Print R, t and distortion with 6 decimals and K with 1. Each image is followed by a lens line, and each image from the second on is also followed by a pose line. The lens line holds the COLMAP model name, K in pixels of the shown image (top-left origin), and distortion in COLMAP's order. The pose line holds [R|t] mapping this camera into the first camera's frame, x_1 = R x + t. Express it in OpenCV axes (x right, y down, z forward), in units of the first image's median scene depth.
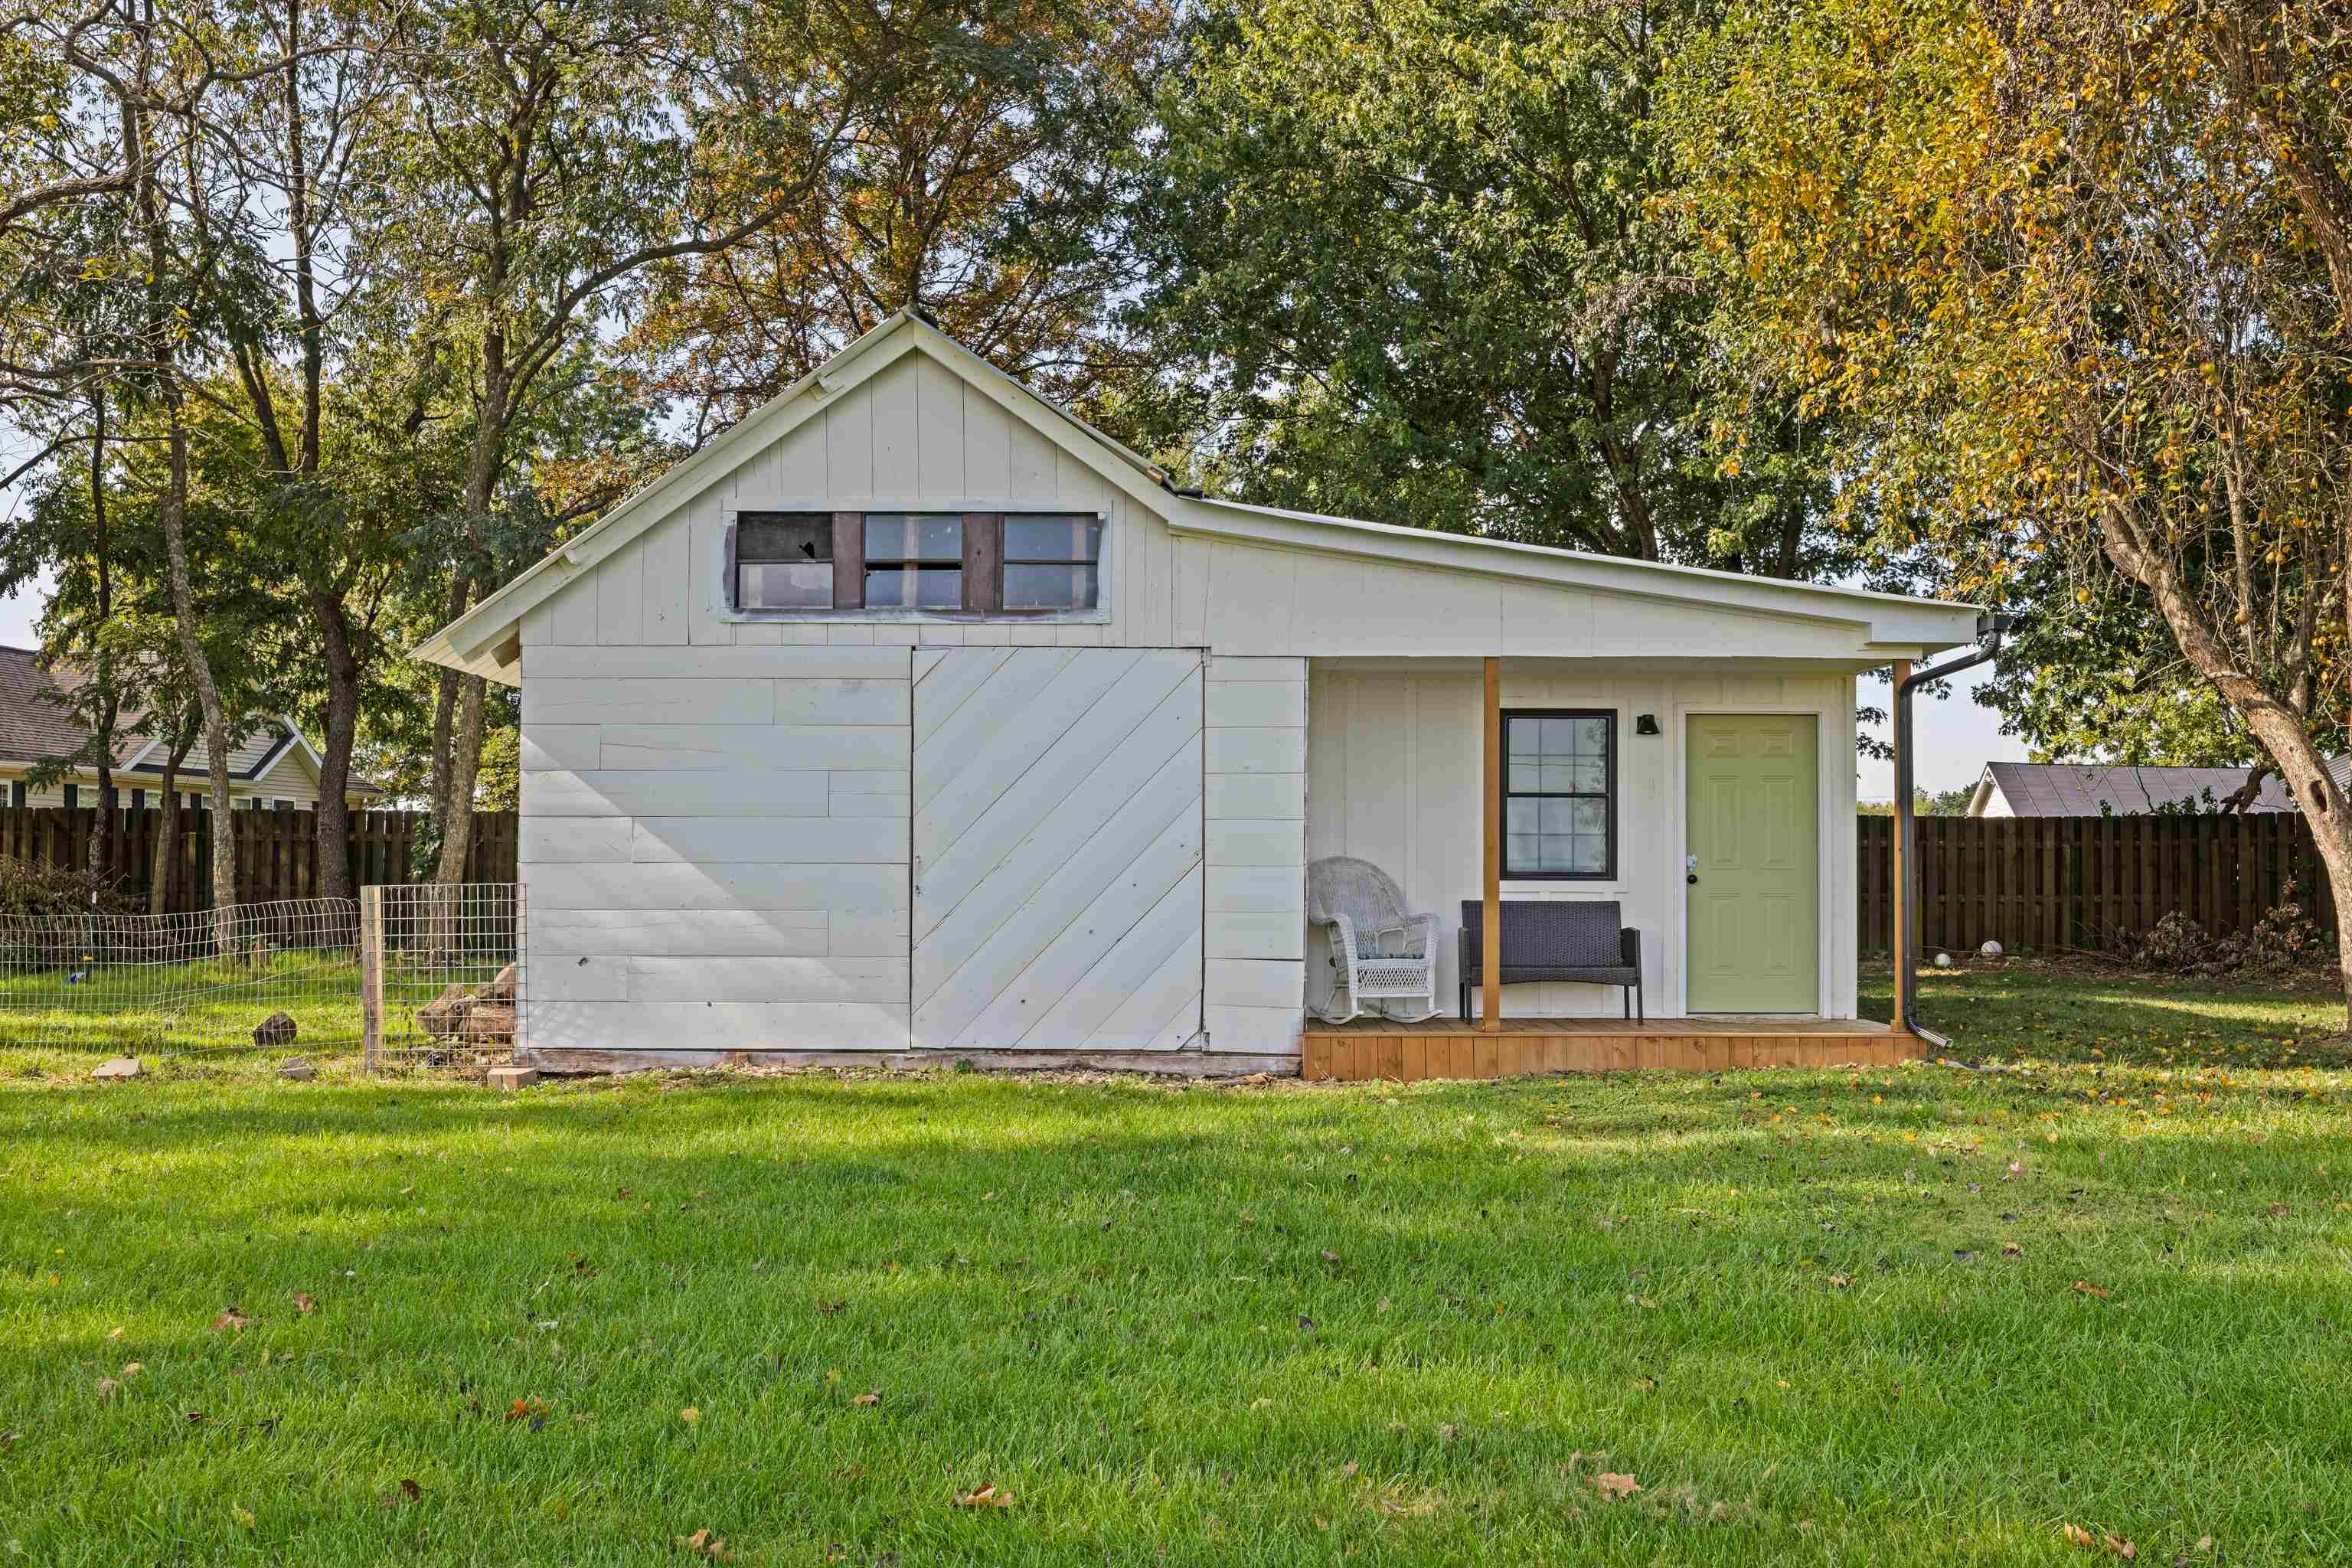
lens RADIAL K [[2369.0, 0, 1161.3], [0, 2369.0, 836.1], [0, 0, 1]] dist [0.001845, 0.001714]
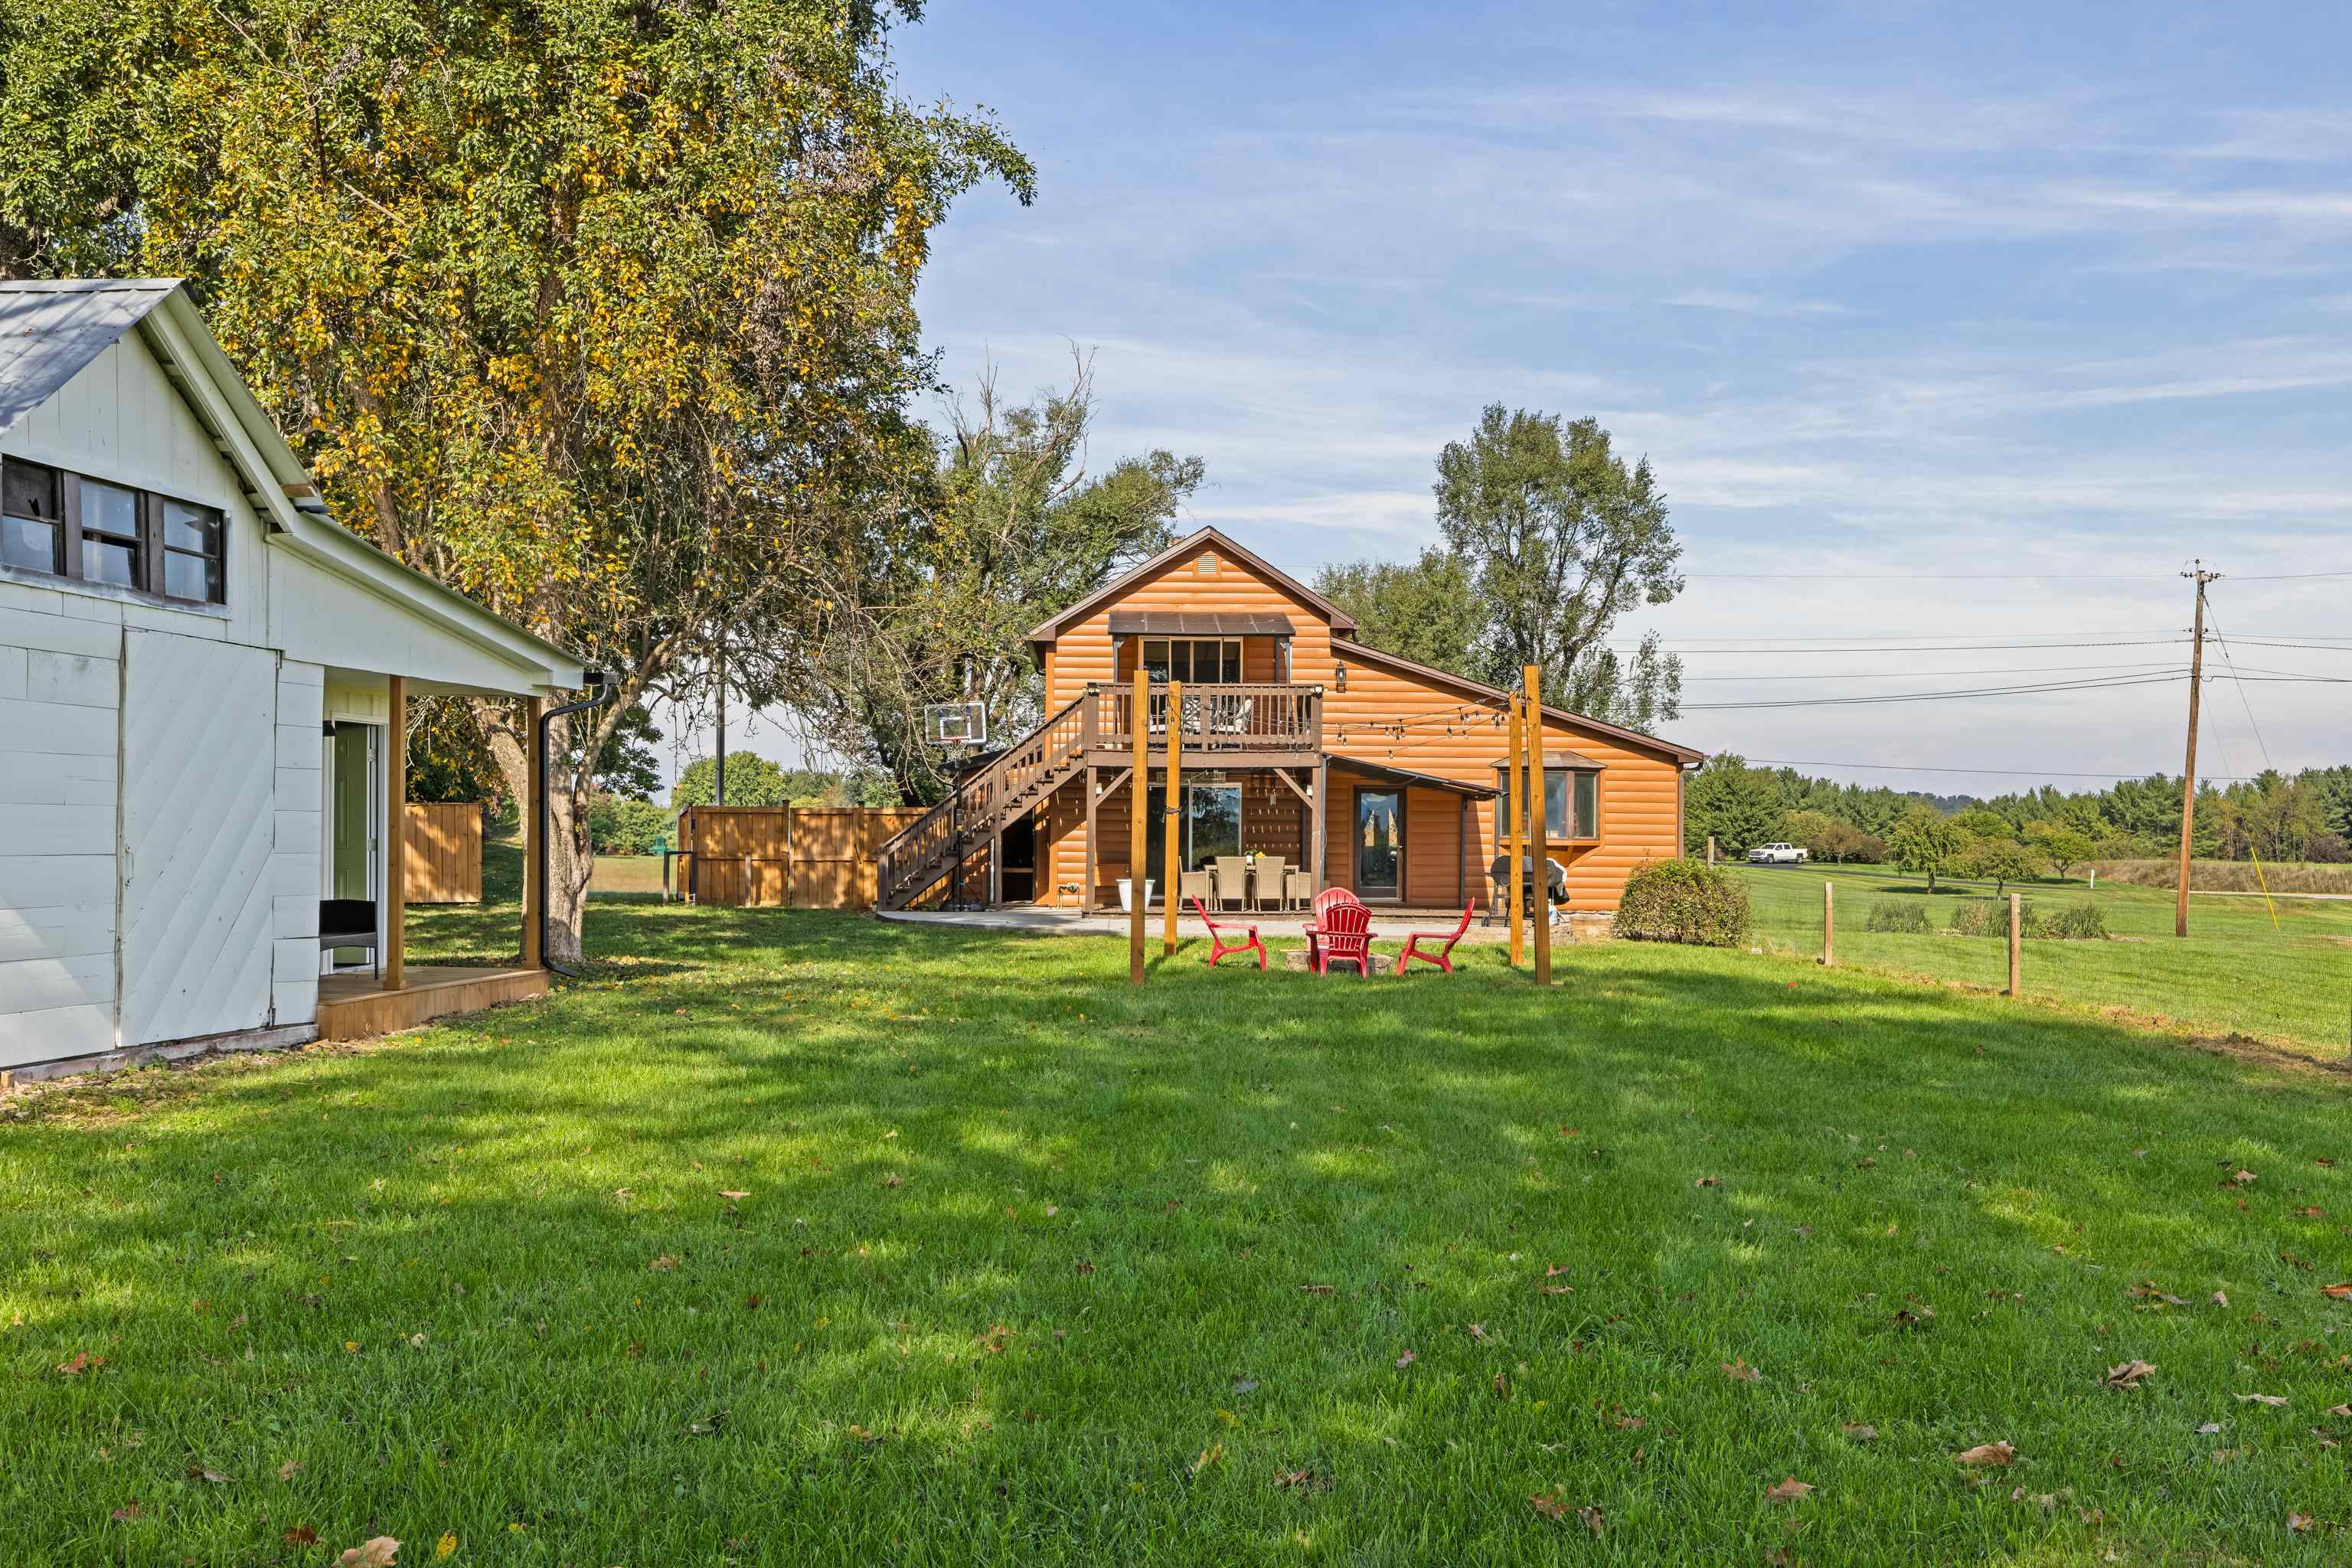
lens RADIAL K [[2369.0, 0, 1161.3], [0, 2369.0, 836.1], [0, 0, 1]] dist [0.001845, 0.001714]
pose [[0.111077, -0.005089, 0.993799, -1.004993], [-0.021760, 0.999735, 0.007552, -0.012000], [-0.993574, -0.022464, 0.110937, 0.479130]]
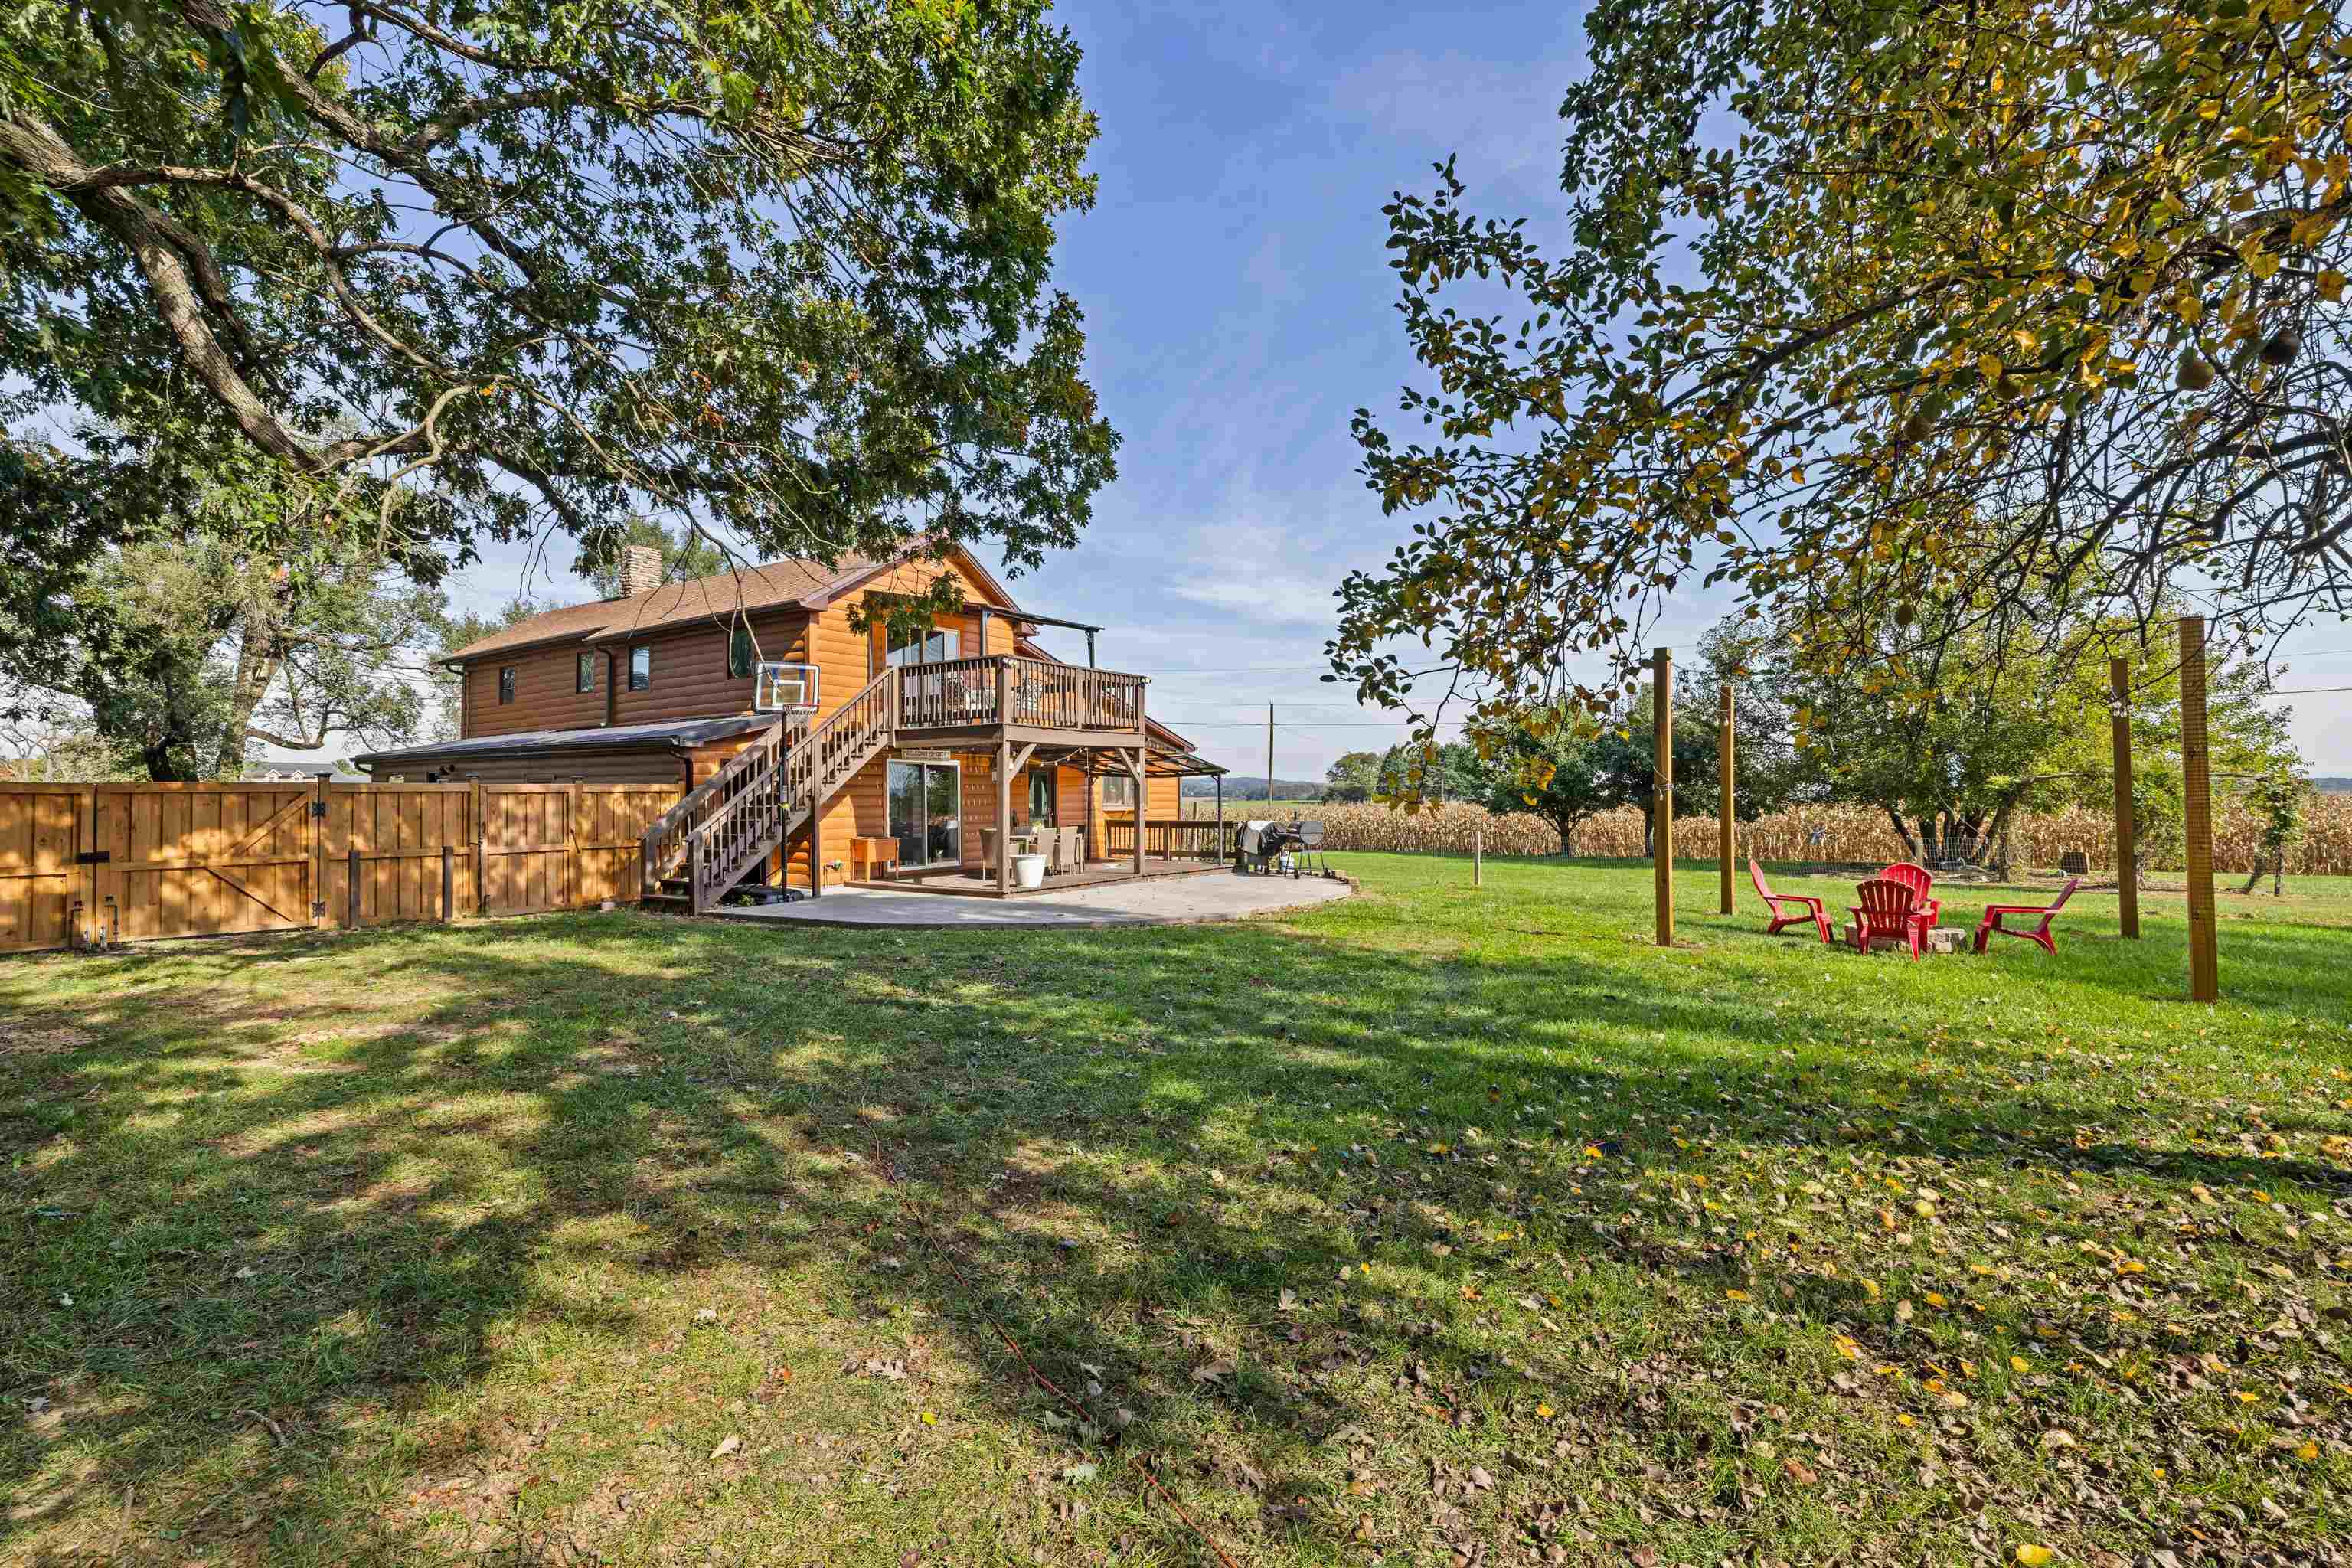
lens RADIAL K [[1026.0, 0, 1173.3], [0, 1026.0, 782.1], [0, 0, 1]] dist [0.003655, 0.000858]
pose [[-0.796129, 0.012085, 0.605006, 0.687703], [-0.002547, 0.999725, -0.023321, 0.002356], [-0.605122, -0.020108, -0.795879, 1.569536]]
